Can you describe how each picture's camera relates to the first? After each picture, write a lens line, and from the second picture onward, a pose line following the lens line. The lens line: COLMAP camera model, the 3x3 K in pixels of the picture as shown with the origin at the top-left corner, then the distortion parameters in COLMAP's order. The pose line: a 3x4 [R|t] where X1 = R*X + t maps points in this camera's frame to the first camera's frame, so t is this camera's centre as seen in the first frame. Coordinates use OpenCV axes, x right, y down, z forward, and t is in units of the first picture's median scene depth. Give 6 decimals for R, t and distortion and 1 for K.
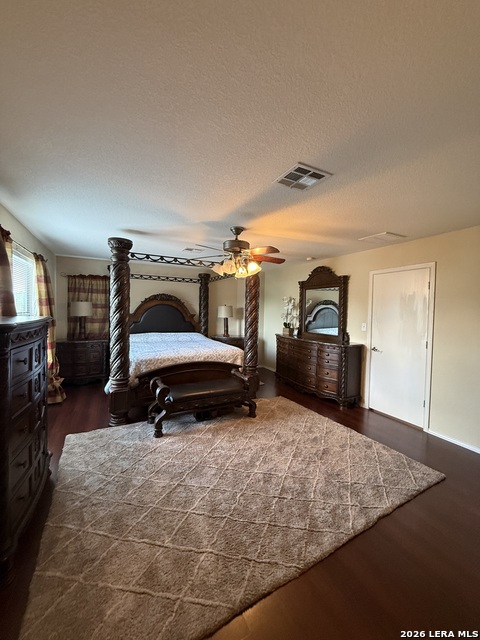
lens RADIAL K [[258.1, 0, 239.9], [0, 258.1, 318.9], [0, 0, 1]] dist [0.004663, -0.000578]
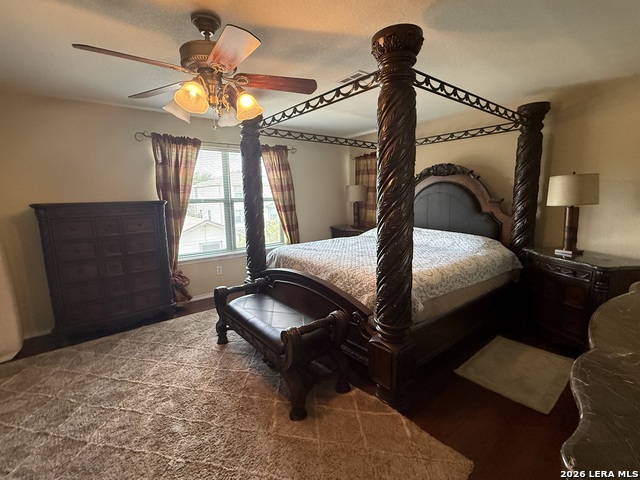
lens RADIAL K [[296.3, 0, 319.2], [0, 296.3, 239.5], [0, 0, 1]] dist [0.003744, -0.000042]
pose [[0.180615, 0.120864, -0.976099, 0.377513], [-0.022206, 0.992669, 0.118807, 0.000067], [0.983303, 0.000217, 0.181975, 0.665201]]
